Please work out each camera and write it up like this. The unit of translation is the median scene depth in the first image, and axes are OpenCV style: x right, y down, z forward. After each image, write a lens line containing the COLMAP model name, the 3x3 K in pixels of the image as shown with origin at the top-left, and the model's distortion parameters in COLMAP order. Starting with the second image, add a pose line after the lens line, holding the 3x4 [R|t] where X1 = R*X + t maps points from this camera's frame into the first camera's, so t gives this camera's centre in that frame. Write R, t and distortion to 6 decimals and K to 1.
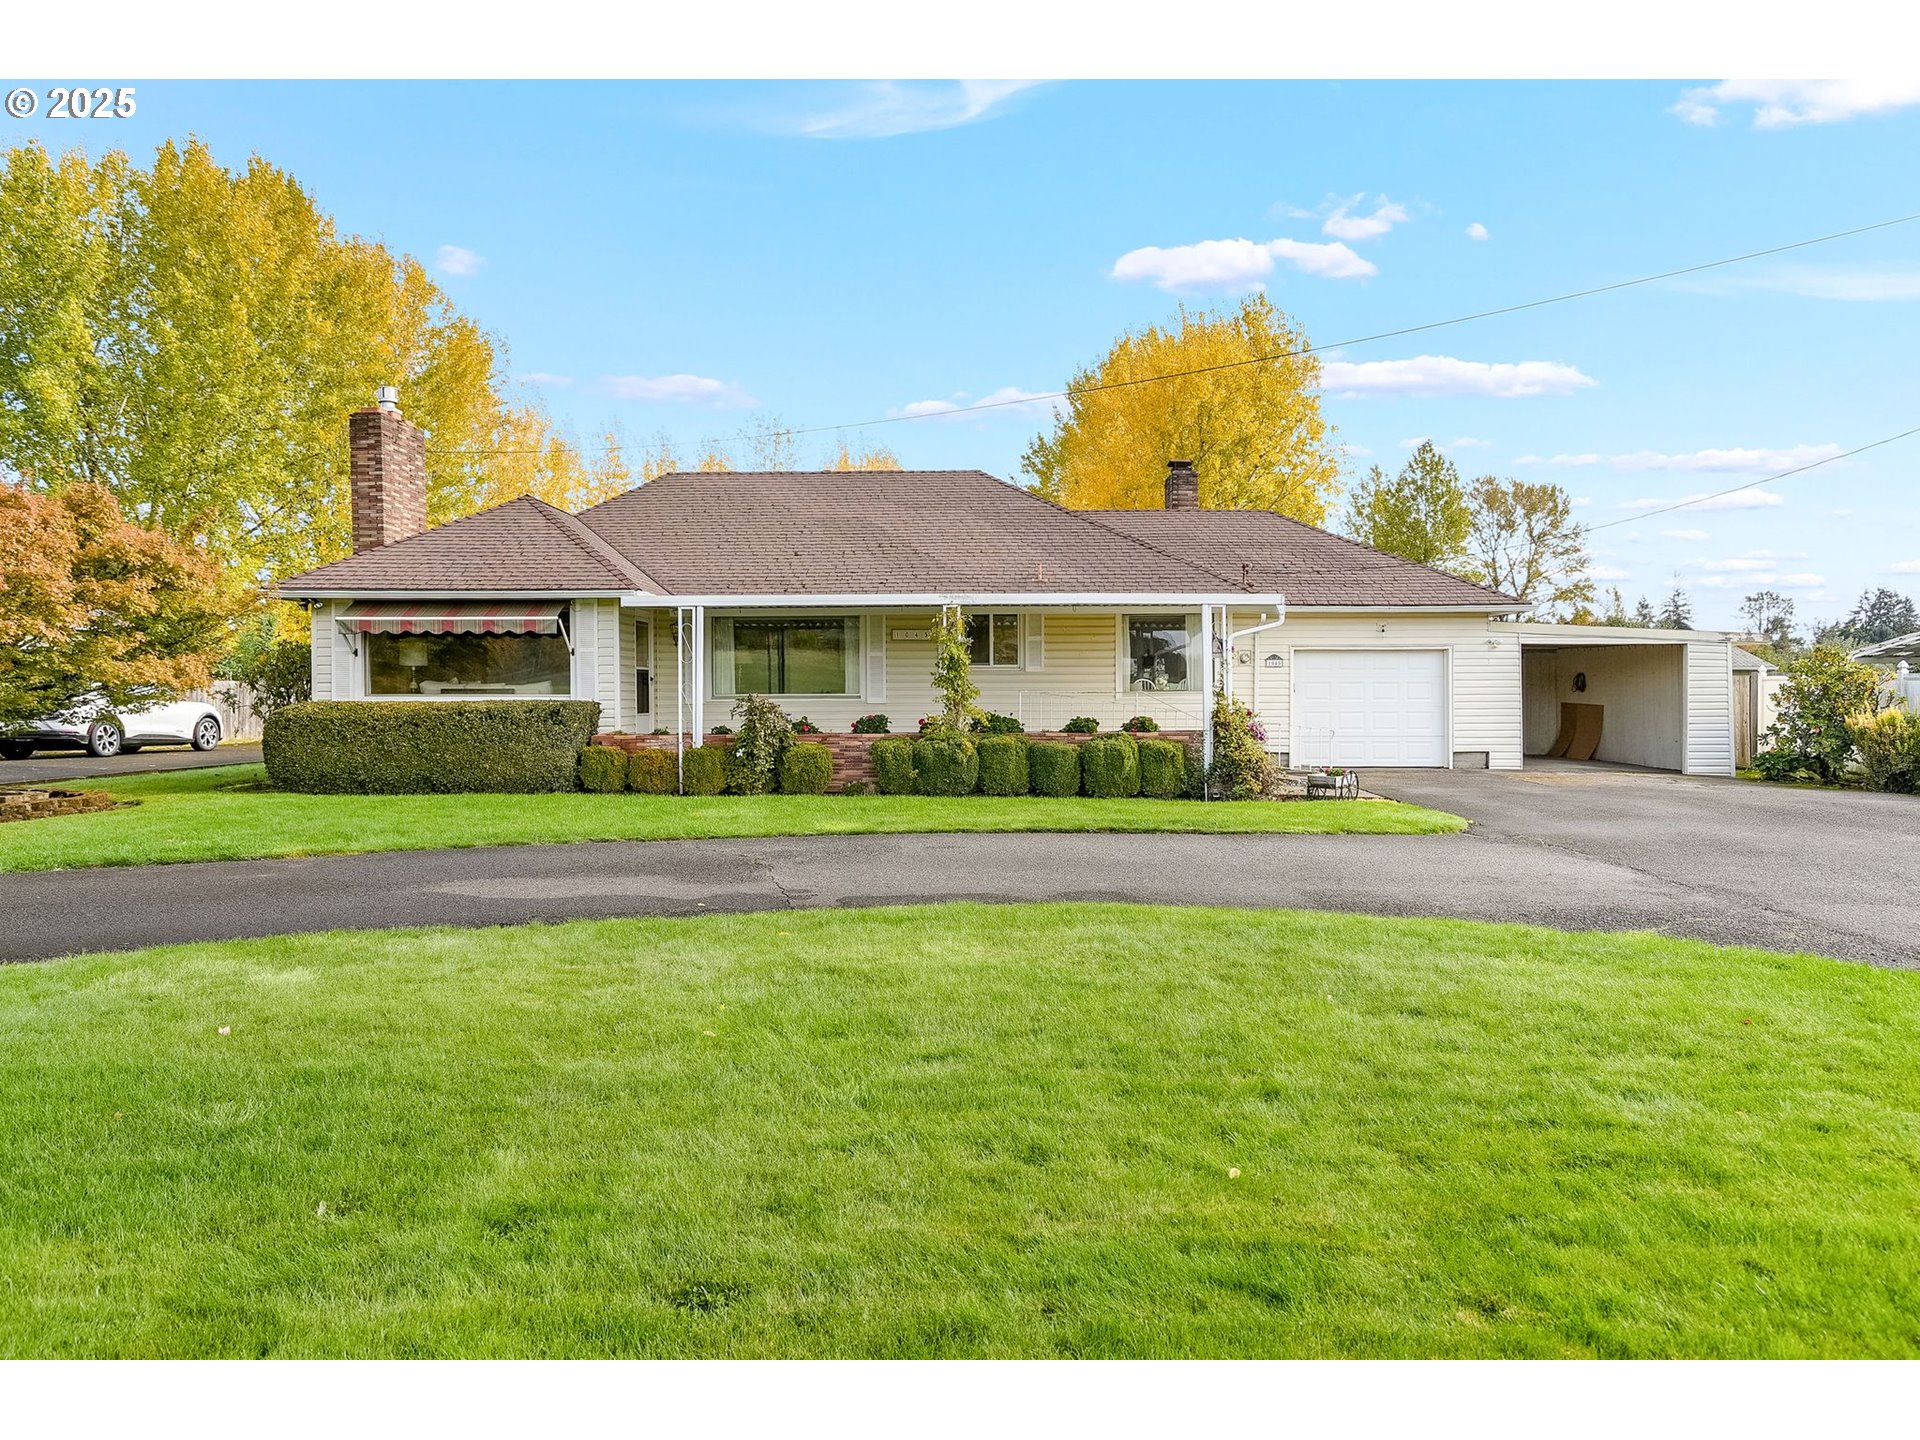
lens RADIAL K [[1343.3, 0, 961.2], [0, 1343.3, 692.4], [0, 0, 1]] dist [0.070057, -0.045217]
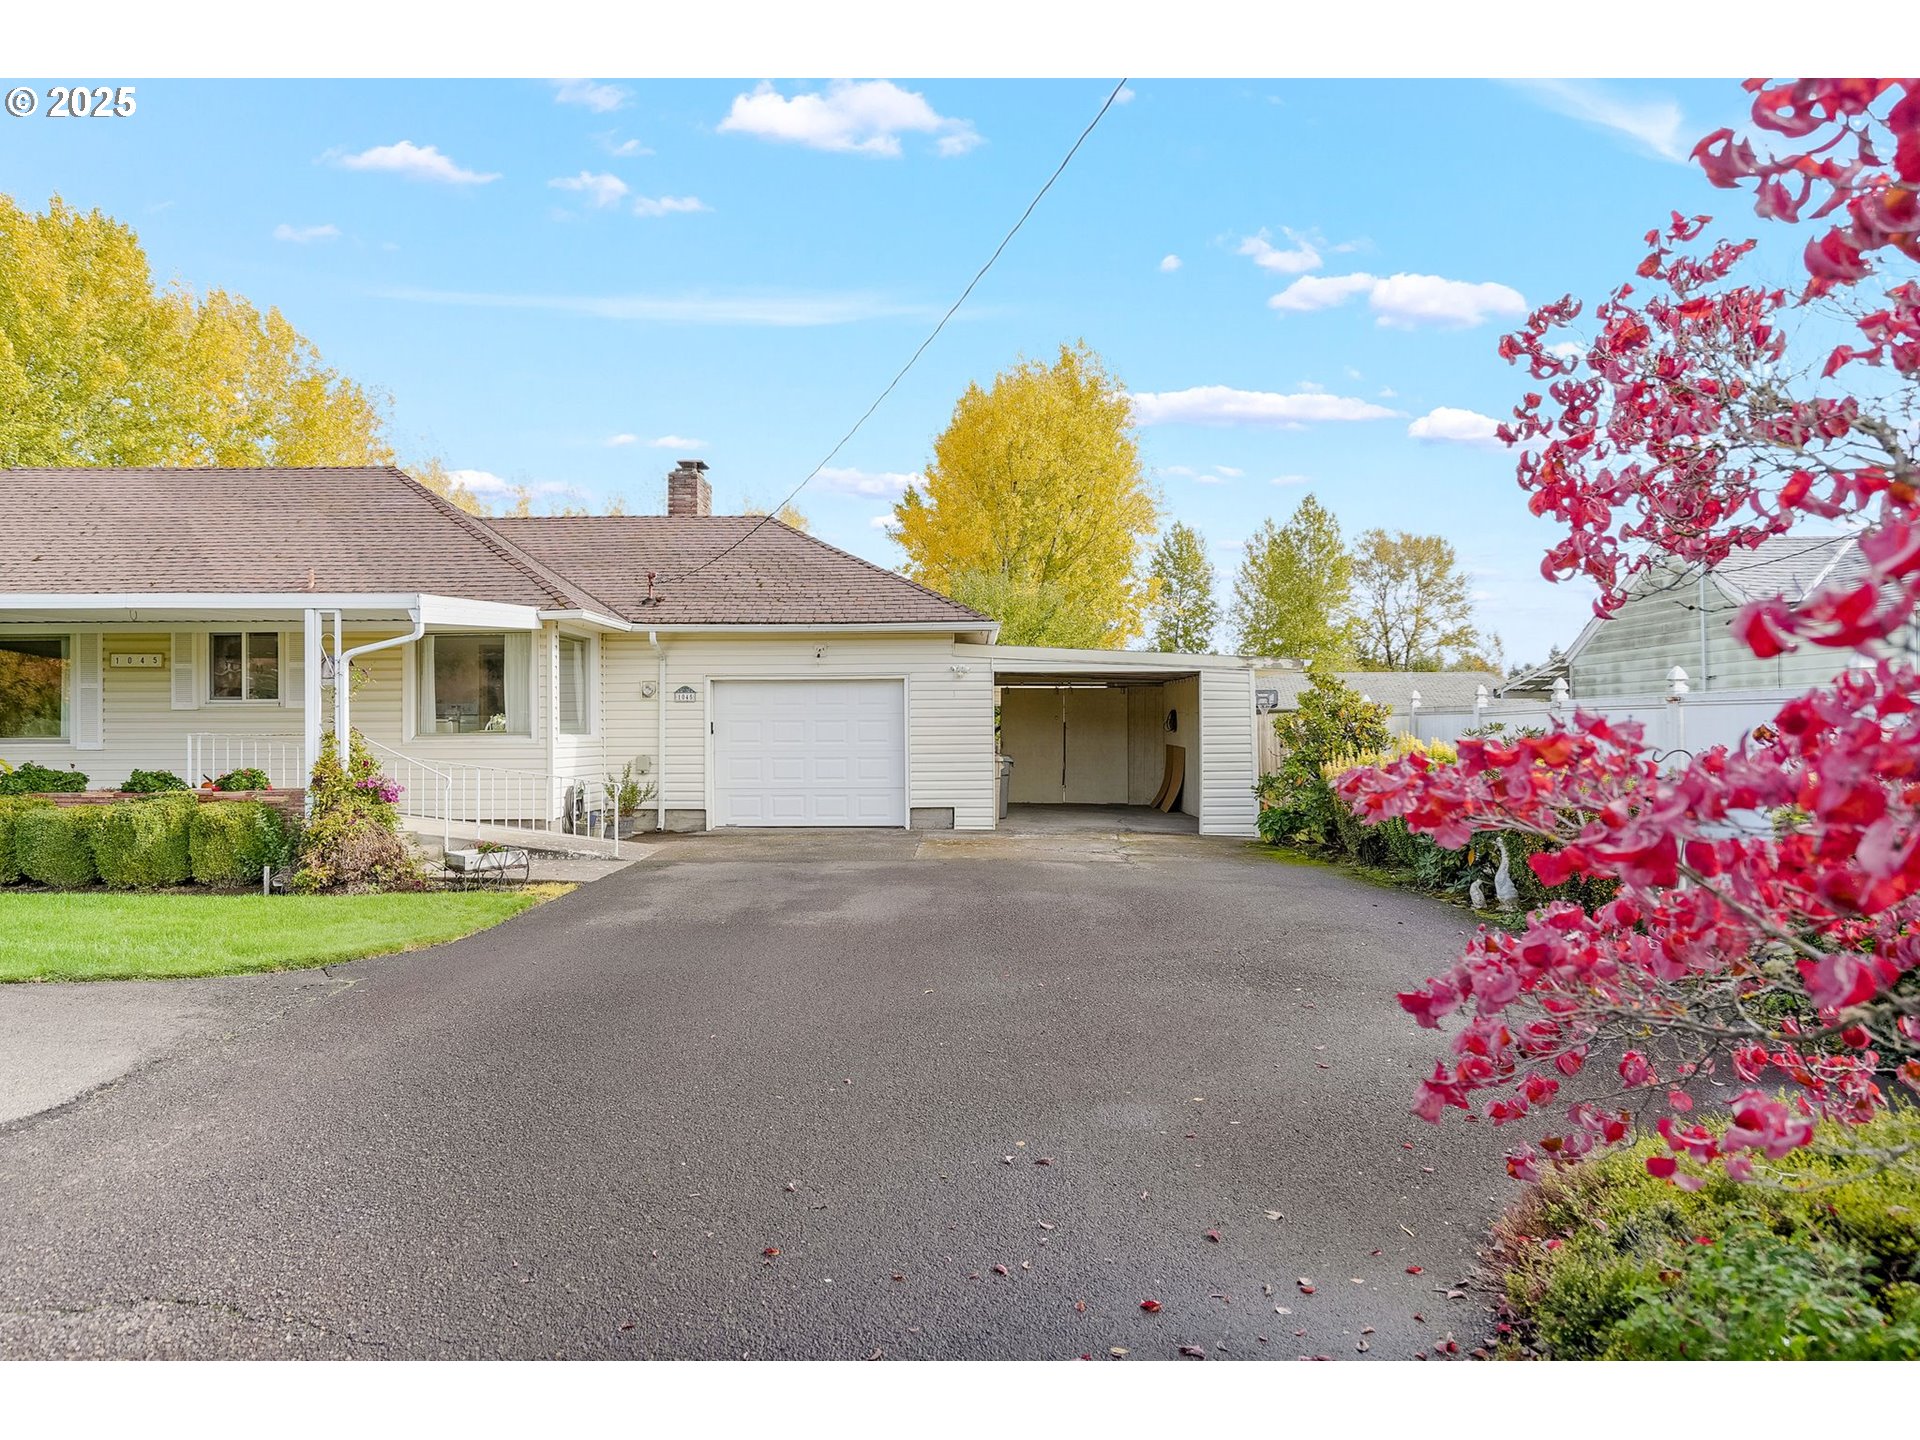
lens RADIAL K [[1213.9, 0, 960.0], [0, 1213.9, 720.0], [0, 0, 1]] dist [-0.005061, 0.035242]
pose [[0.999932, -0.003756, -0.011060, 0.151866], [0.003627, 0.999925, -0.011713, 0.000288], [0.011103, 0.011672, 0.999870, 0.107446]]
